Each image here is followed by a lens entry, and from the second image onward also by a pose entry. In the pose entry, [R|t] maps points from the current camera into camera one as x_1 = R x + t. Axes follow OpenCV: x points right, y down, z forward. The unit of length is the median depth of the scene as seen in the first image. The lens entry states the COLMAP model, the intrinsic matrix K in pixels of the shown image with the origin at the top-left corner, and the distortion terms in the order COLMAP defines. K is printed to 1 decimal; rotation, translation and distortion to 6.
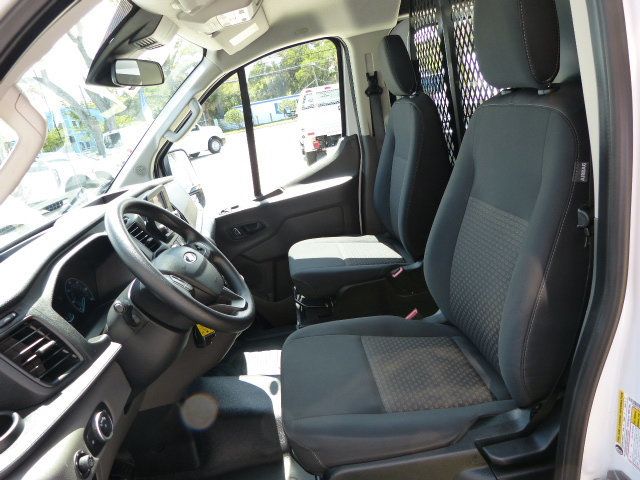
lens RADIAL K [[474.7, 0, 317.4], [0, 474.7, 241.6], [0, 0, 1]] dist [-0.037680, 0.026817]
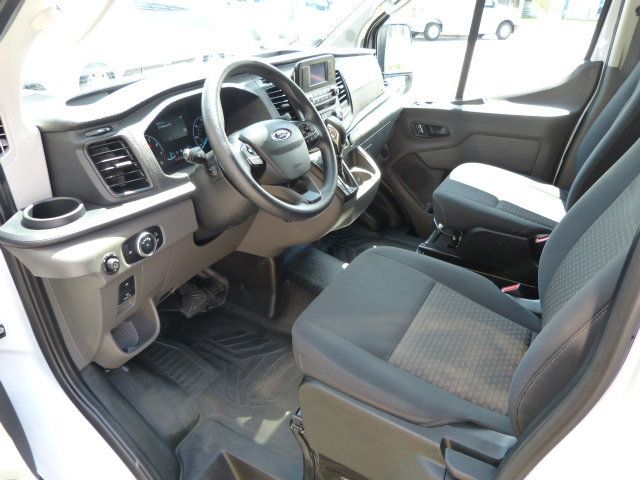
lens RADIAL K [[474.7, 0, 318.8], [0, 474.7, 242.8], [0, 0, 1]] dist [-0.037680, 0.026817]
pose [[0.819780, 0.430737, -0.377394, 0.270285], [-0.327847, 0.893312, 0.307424, -0.094536], [0.469550, -0.128292, 0.873535, 0.119322]]
